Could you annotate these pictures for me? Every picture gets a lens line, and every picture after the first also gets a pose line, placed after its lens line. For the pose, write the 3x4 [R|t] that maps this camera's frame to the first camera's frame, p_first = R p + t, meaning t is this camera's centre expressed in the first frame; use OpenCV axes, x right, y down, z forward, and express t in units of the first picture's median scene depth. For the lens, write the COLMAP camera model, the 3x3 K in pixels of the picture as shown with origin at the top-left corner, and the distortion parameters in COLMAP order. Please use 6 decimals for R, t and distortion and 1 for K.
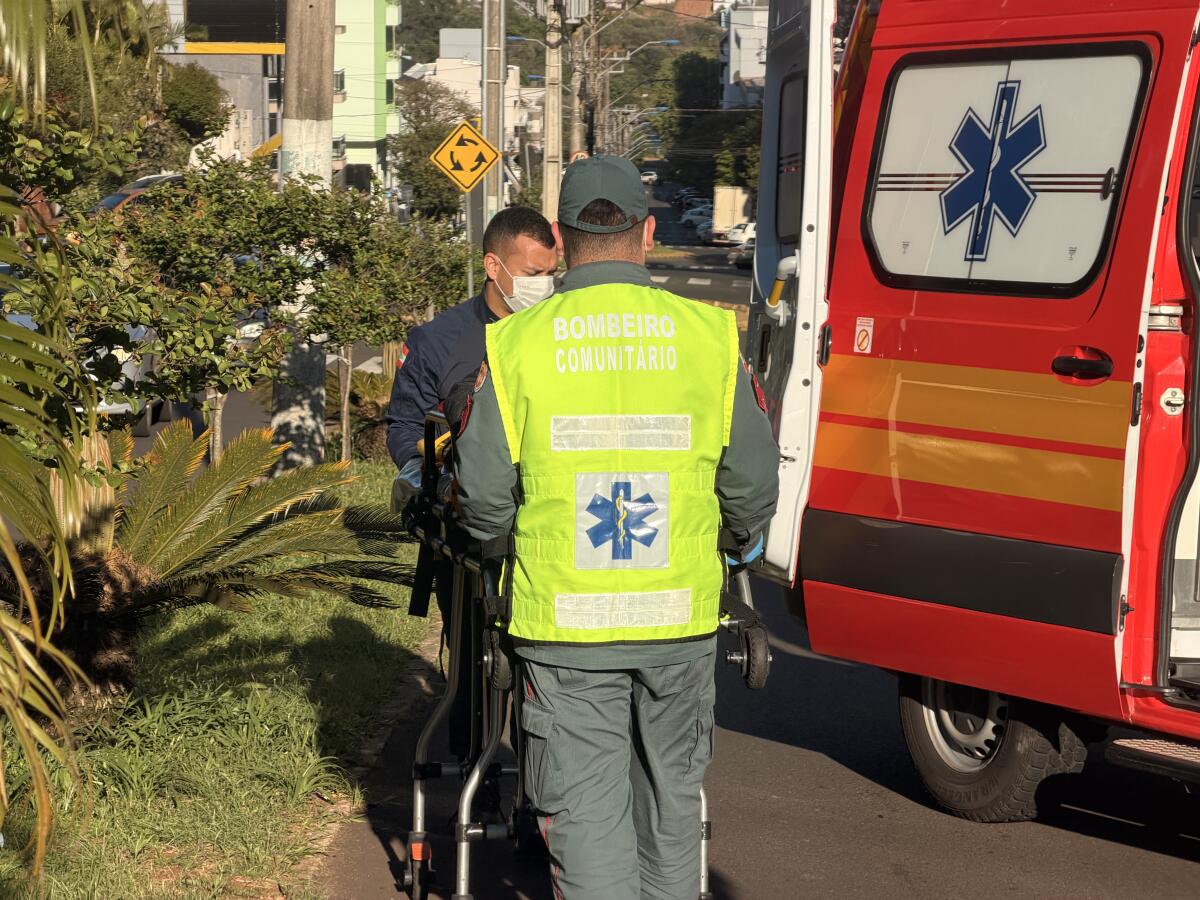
lens RADIAL K [[3484.9, 0, 600.1], [0, 3484.9, 487.4], [0, 0, 1]] dist [0.237122, -0.893842]
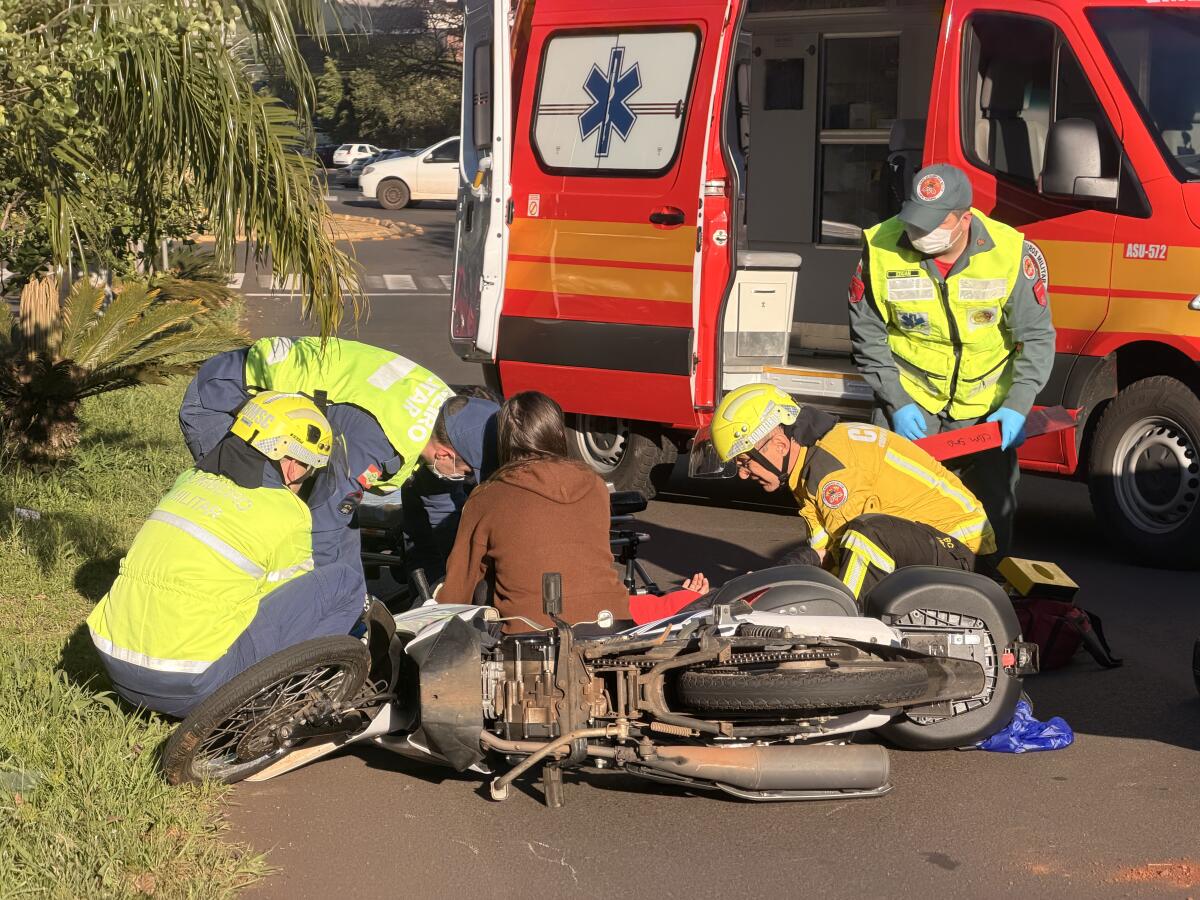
lens RADIAL K [[3484.9, 0, 600.1], [0, 3484.9, 487.4], [0, 0, 1]] dist [0.237122, -0.893842]
pose [[0.993305, -0.032621, 0.110819, -0.192712], [0.030078, 0.999246, 0.024541, 0.120274], [-0.111536, -0.021043, 0.993538, -1.521579]]
